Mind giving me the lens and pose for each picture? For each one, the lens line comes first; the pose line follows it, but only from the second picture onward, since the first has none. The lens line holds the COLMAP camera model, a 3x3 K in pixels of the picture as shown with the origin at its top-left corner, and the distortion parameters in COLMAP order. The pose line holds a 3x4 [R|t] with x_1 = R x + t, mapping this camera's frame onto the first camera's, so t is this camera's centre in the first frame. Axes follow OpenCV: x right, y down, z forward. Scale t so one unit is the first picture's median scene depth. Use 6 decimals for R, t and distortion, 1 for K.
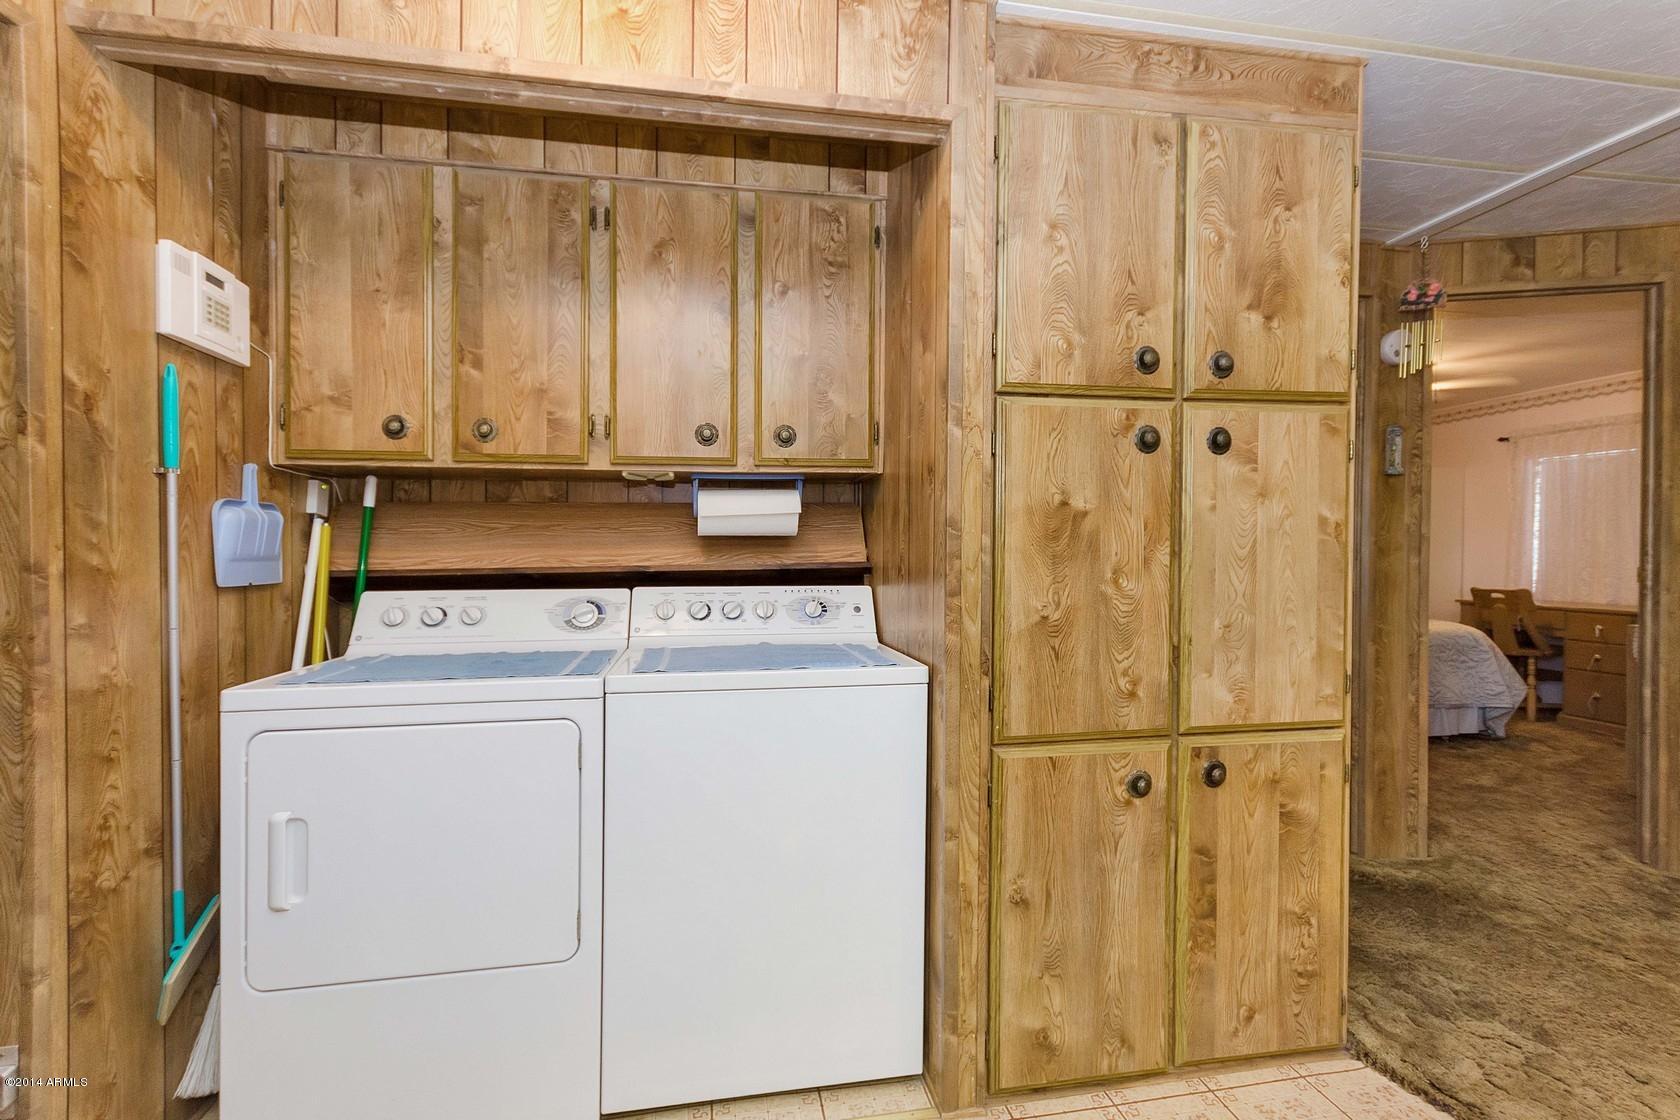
lens RADIAL K [[739.7, 0, 853.0], [0, 739.7, 534.6], [0, 0, 1]] dist [0.005000, 0.000353]
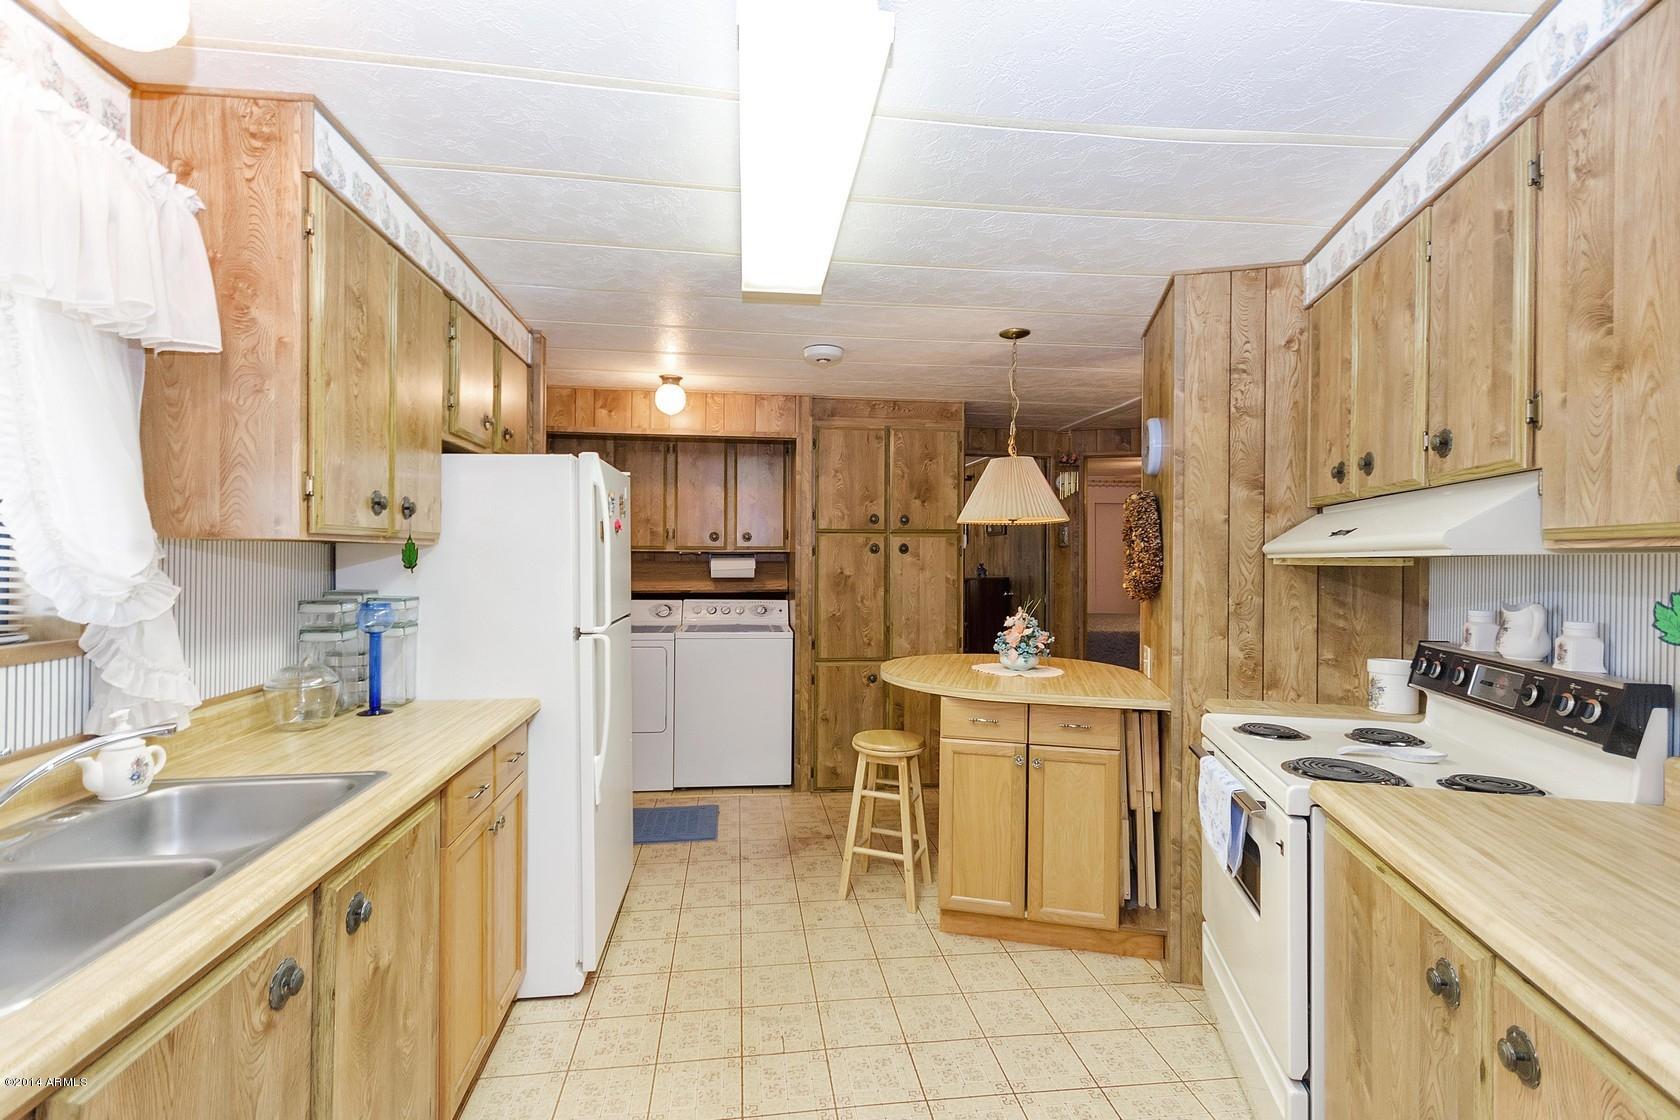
lens RADIAL K [[739.7, 0, 834.7], [0, 739.7, 558.3], [0, 0, 1]] dist [0.005000, 0.000353]
pose [[0.996930, 0.010496, -0.077597, 0.451779], [-0.008112, 0.999487, 0.030981, -0.170938], [0.077883, -0.030256, 0.996503, -1.627186]]
